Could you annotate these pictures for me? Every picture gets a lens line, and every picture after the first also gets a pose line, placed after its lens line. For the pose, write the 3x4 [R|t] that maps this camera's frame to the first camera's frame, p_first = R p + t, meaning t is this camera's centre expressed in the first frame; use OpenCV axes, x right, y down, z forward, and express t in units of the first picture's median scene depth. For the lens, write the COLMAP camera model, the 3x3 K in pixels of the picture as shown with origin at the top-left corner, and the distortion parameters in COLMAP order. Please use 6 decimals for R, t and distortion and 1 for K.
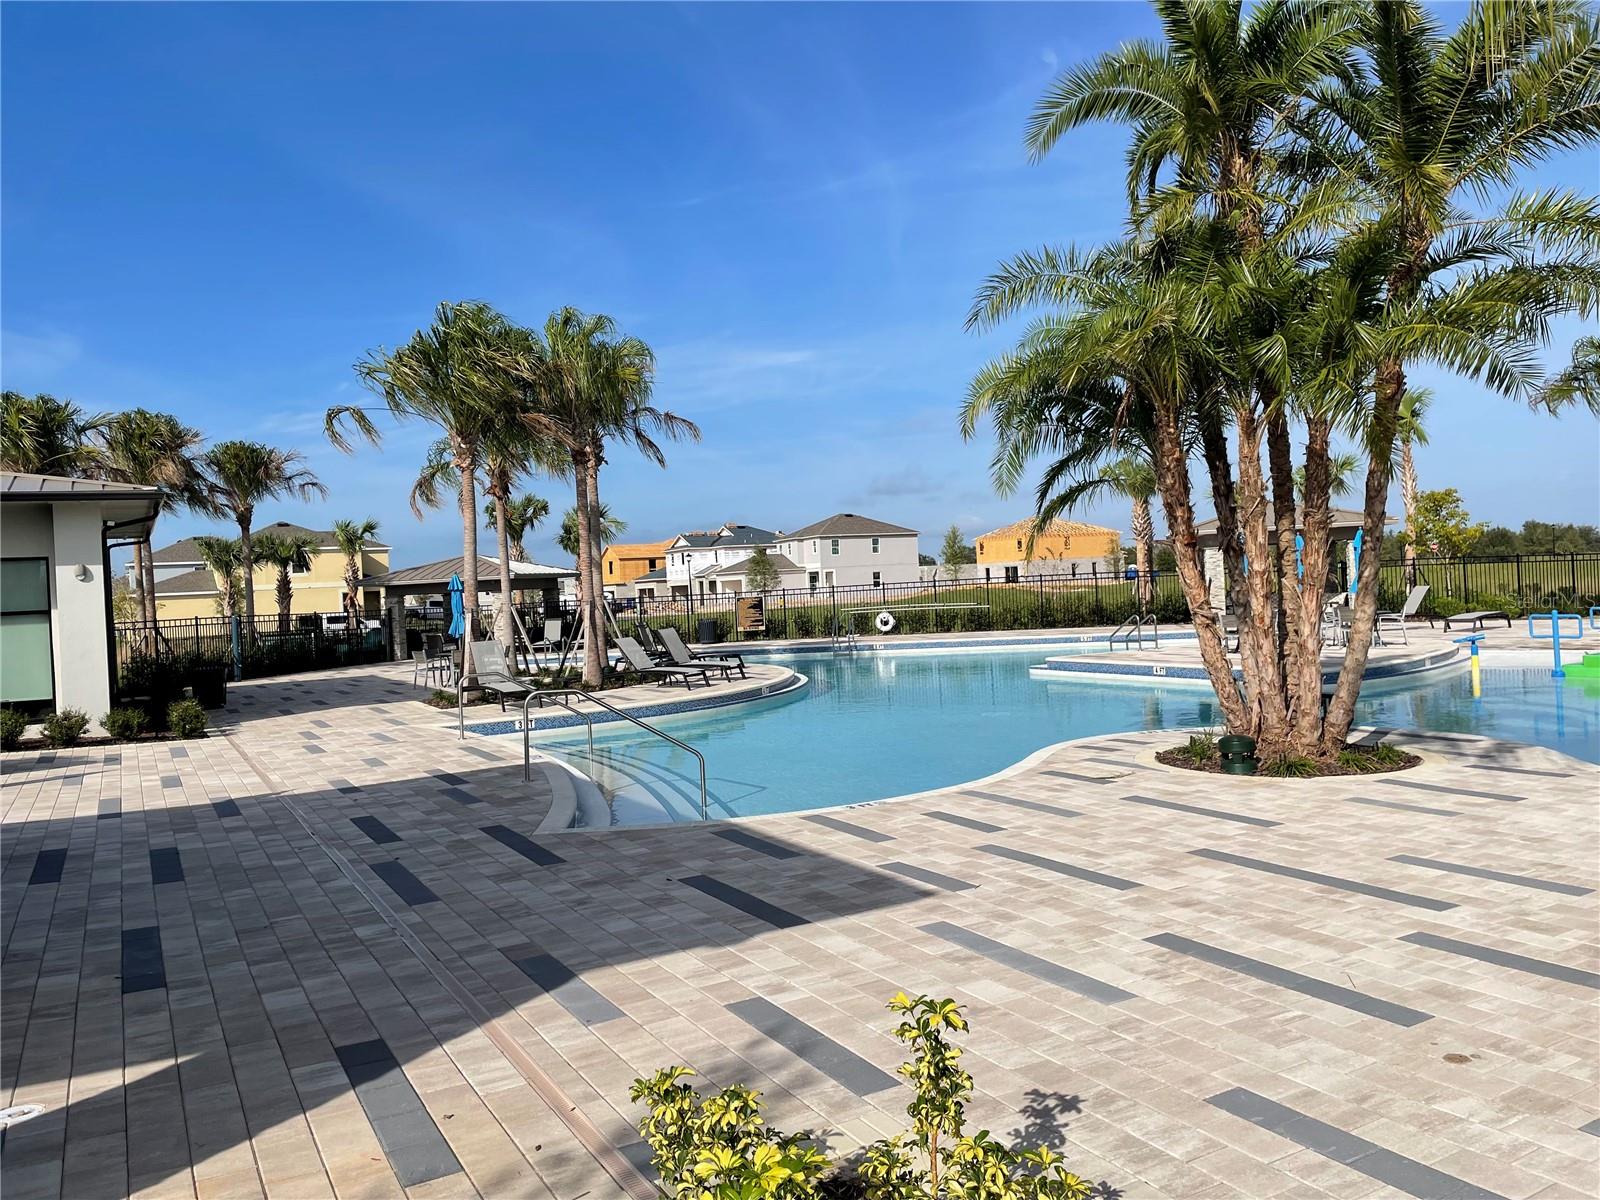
lens RADIAL K [[1211.1, 0, 807.9], [0, 1211.1, 592.5], [0, 0, 1]] dist [0.082662, -0.119405]
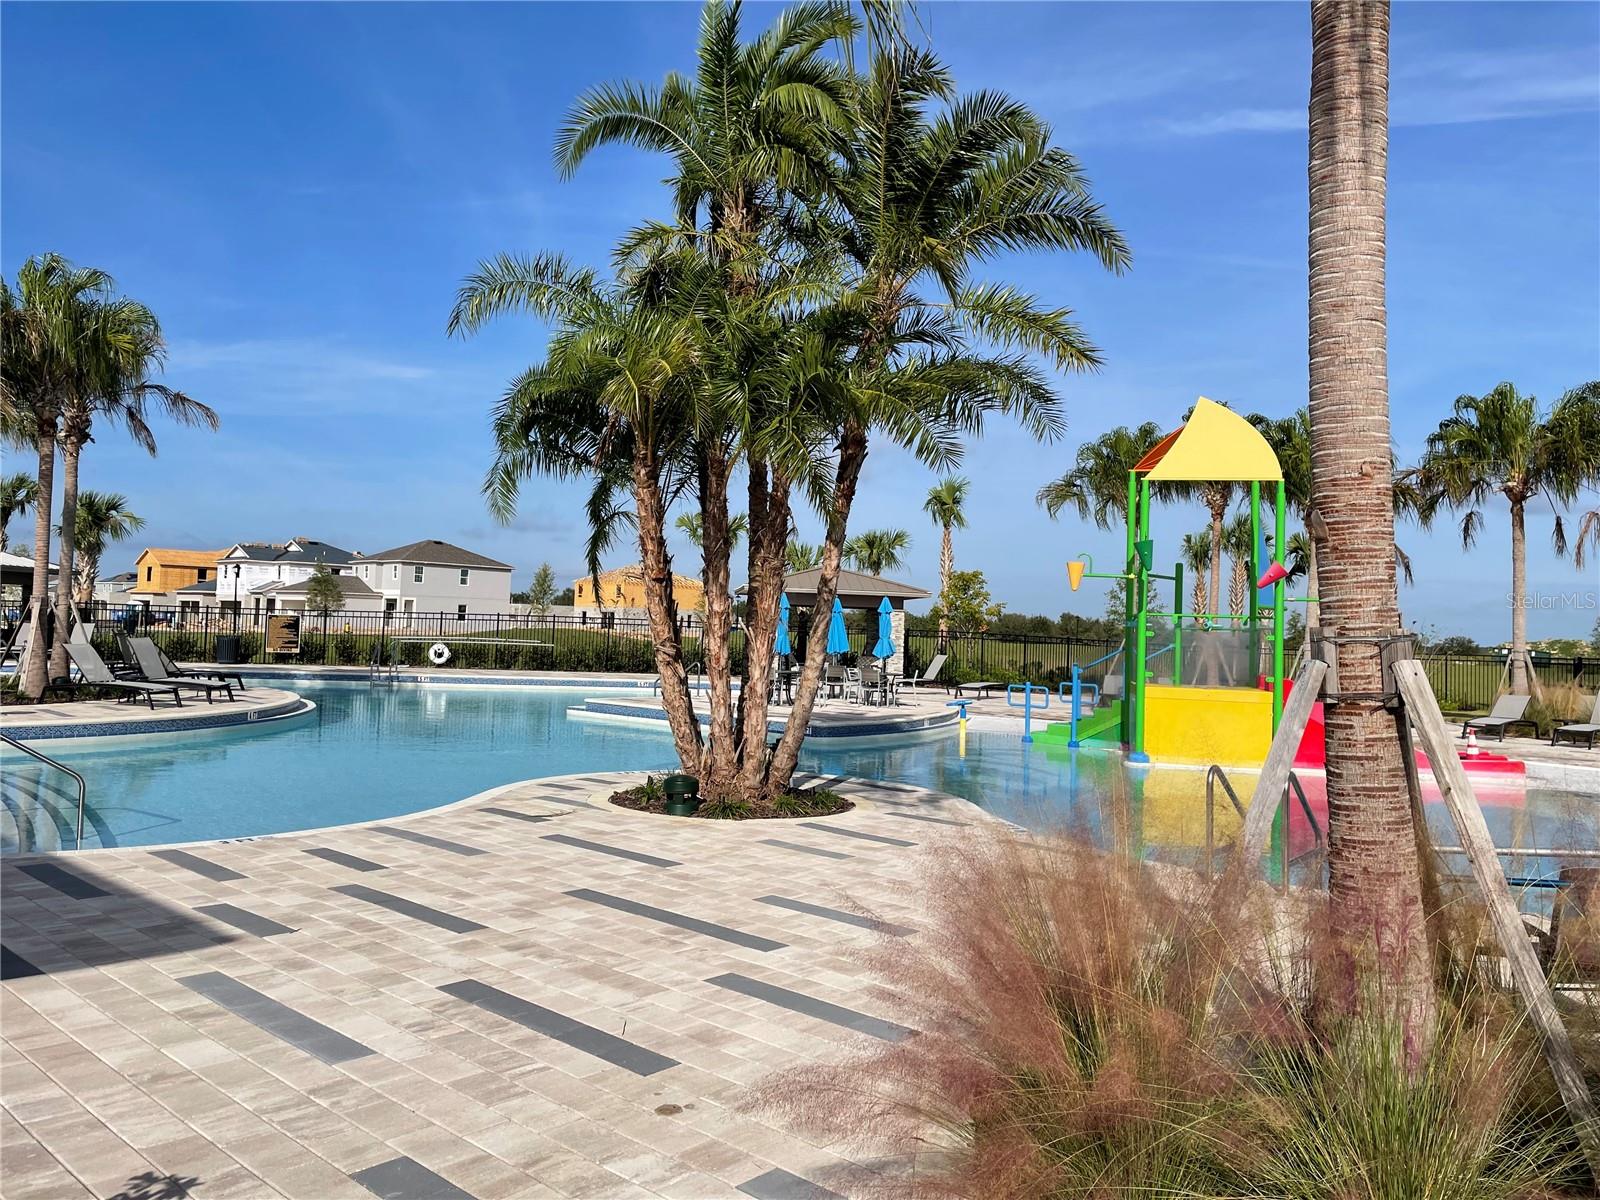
lens RADIAL K [[1209.3, 0, 820.5], [0, 1209.3, 544.4], [0, 0, 1]] dist [0.082981, -0.106264]
pose [[0.941584, 0.104871, 0.320034, 0.121846], [-0.079494, 0.992637, -0.091390, 0.011941], [-0.327261, 0.060611, 0.942988, 0.023688]]
